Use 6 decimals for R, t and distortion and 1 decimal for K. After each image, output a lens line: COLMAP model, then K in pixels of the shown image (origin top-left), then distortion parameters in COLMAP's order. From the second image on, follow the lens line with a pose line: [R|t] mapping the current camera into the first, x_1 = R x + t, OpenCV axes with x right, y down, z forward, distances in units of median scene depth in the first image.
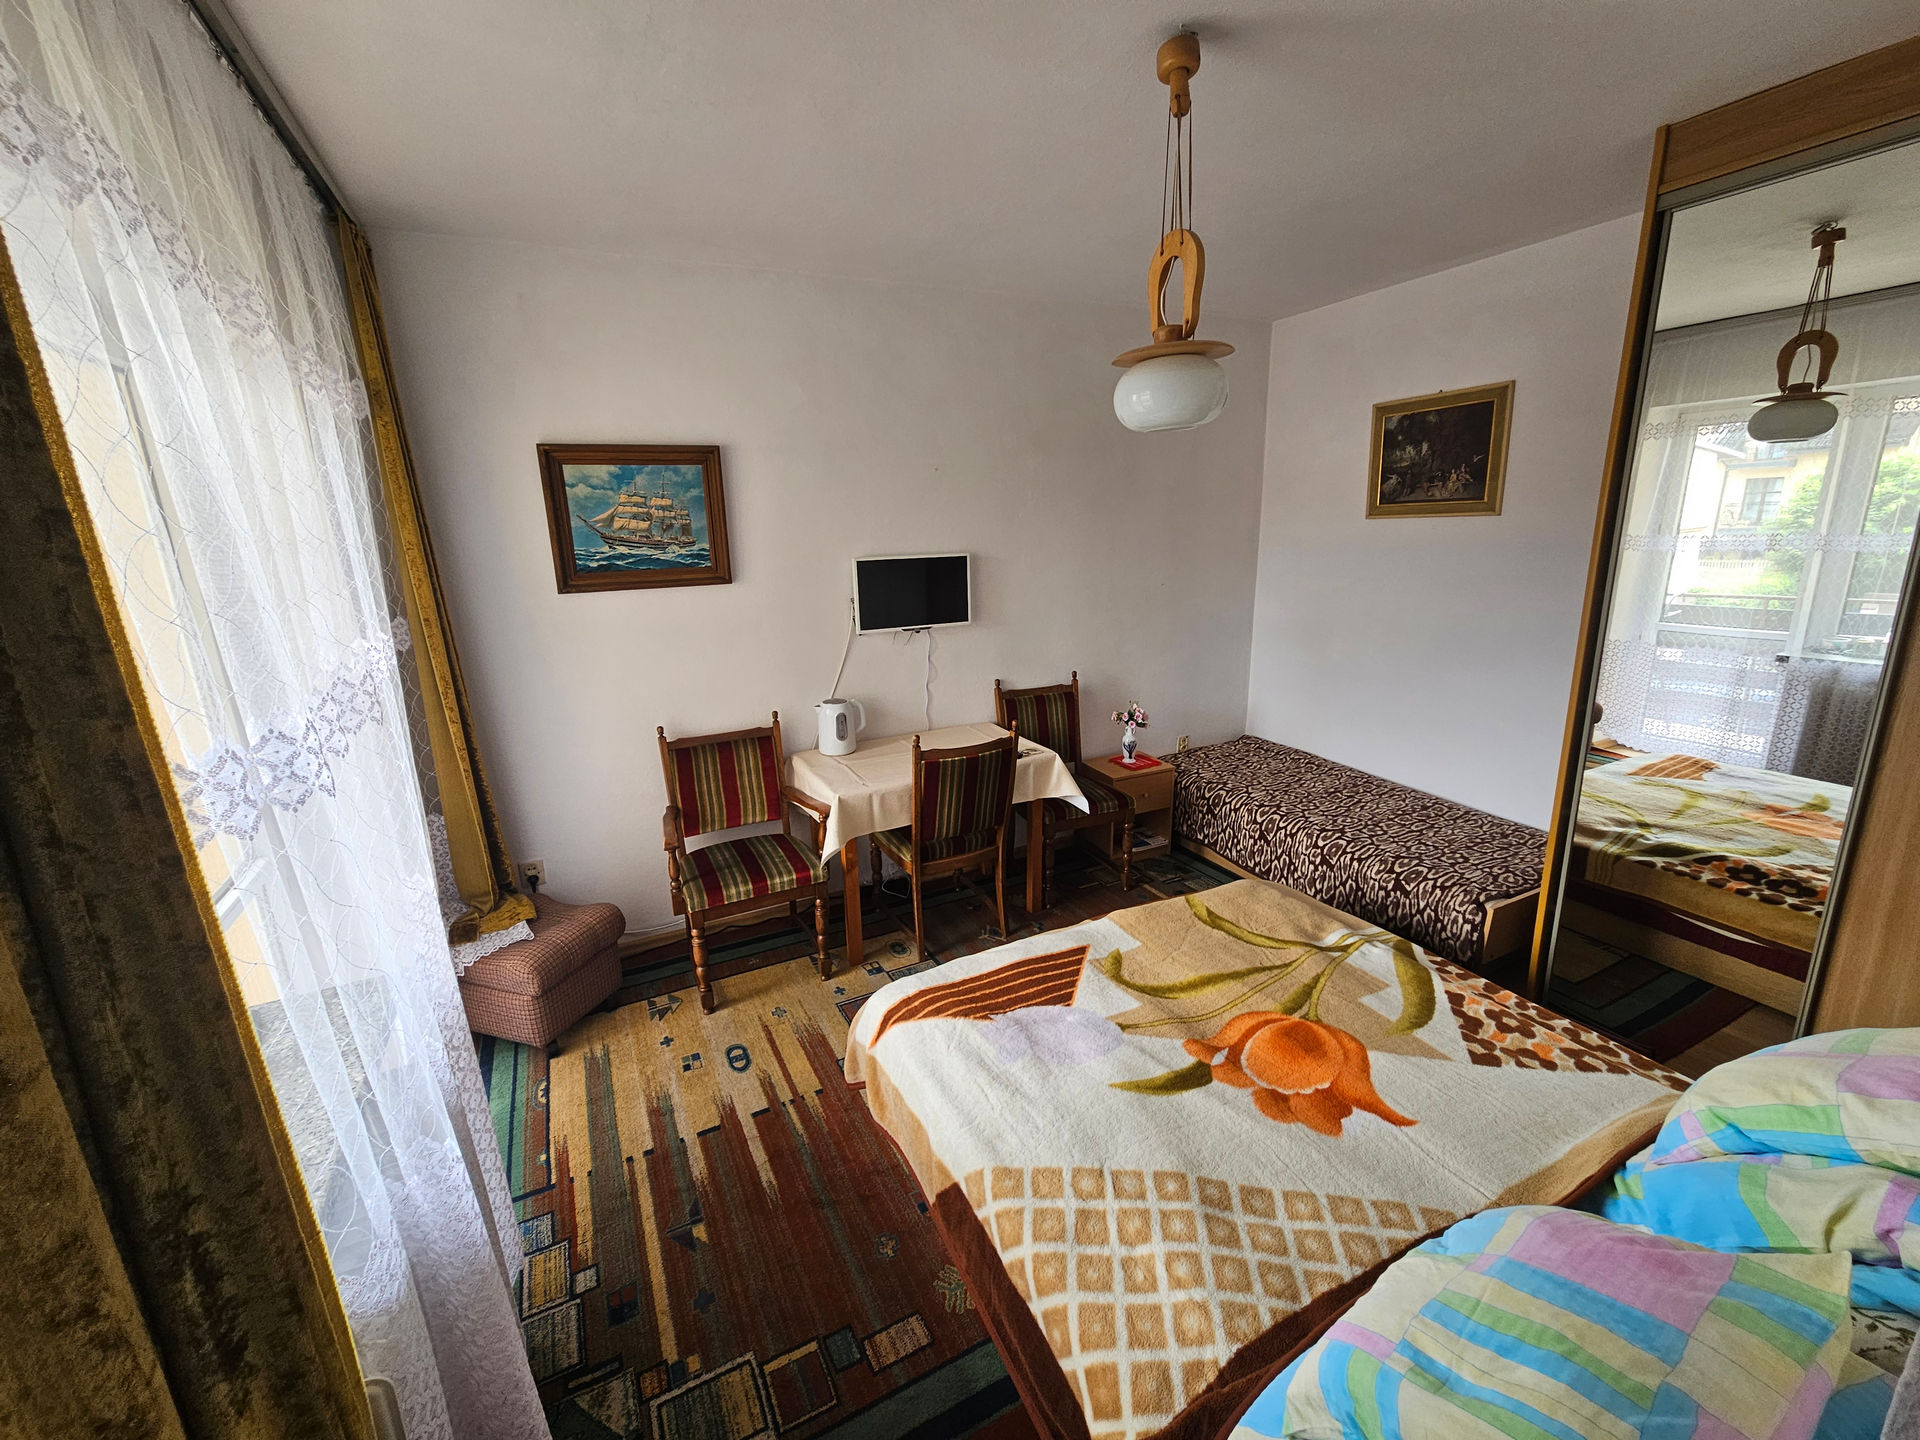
lens RADIAL K [[789.3, 0, 957.3], [0, 789.3, 718.9], [0, 0, 1]] dist [0.002822, 0.000141]
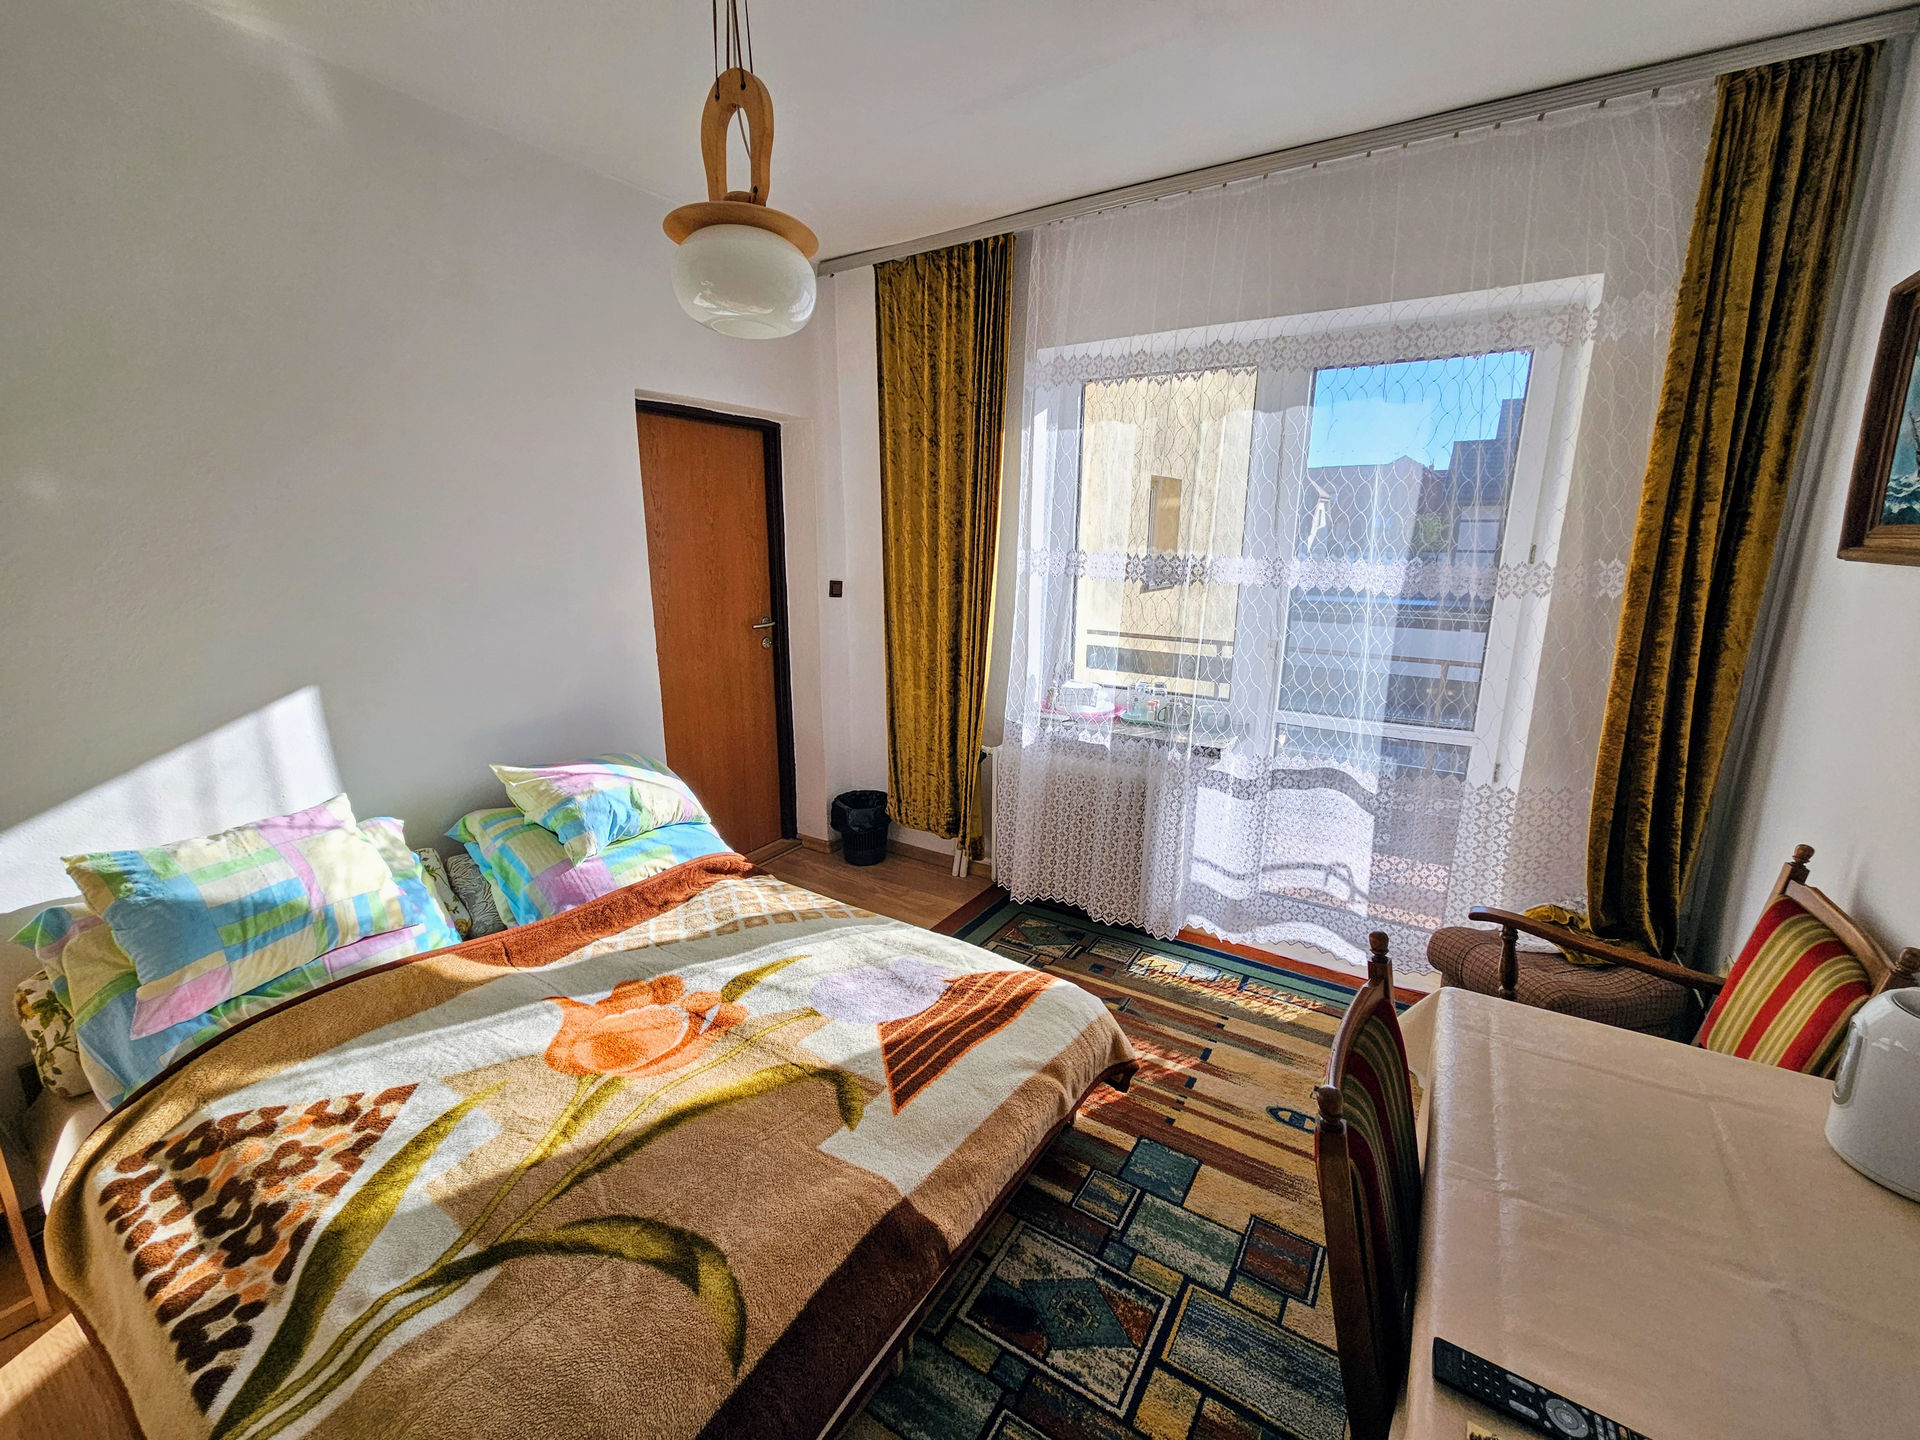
lens RADIAL K [[789.3, 0, 960.6], [0, 789.3, 707.7], [0, 0, 1]] dist [0.002822, 0.000141]
pose [[-0.864247, 0.137190, -0.484001, 0.446184], [-0.099905, 0.896129, 0.432401, -0.334652], [0.493048, 0.422056, -0.760771, 1.590209]]
